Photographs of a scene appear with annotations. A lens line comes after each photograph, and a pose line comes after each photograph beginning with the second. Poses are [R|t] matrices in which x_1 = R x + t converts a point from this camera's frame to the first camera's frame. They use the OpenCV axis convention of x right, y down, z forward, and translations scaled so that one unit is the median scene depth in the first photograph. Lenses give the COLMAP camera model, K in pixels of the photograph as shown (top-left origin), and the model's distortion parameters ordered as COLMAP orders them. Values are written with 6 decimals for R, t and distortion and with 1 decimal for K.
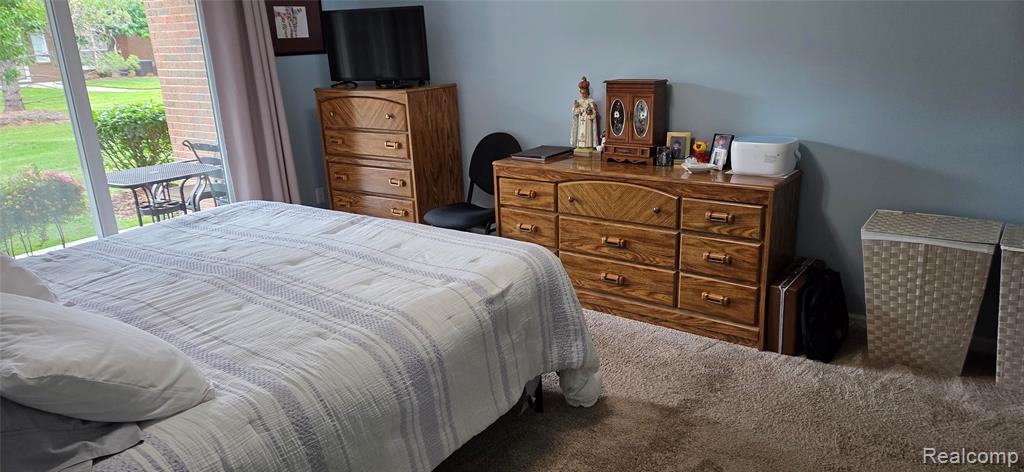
lens RADIAL K [[668.3, 0, 519.7], [0, 668.3, 236.6], [0, 0, 1]] dist [0.011139, -0.000579]
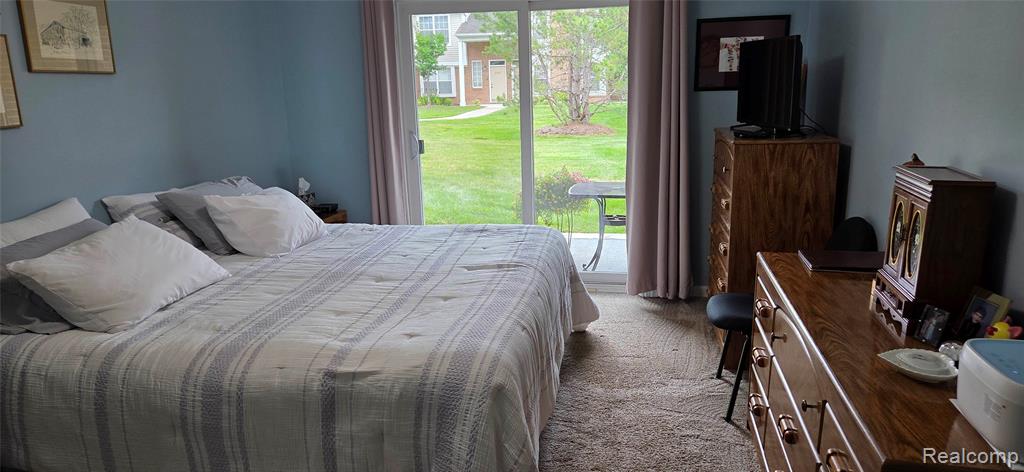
lens RADIAL K [[668.3, 0, 516.2], [0, 668.3, 233.5], [0, 0, 1]] dist [0.011139, -0.000579]
pose [[0.434253, 0.234615, -0.869701, 0.796358], [-0.258484, 0.957338, 0.129191, -0.265542], [0.862908, 0.168702, 0.476371, 0.728923]]
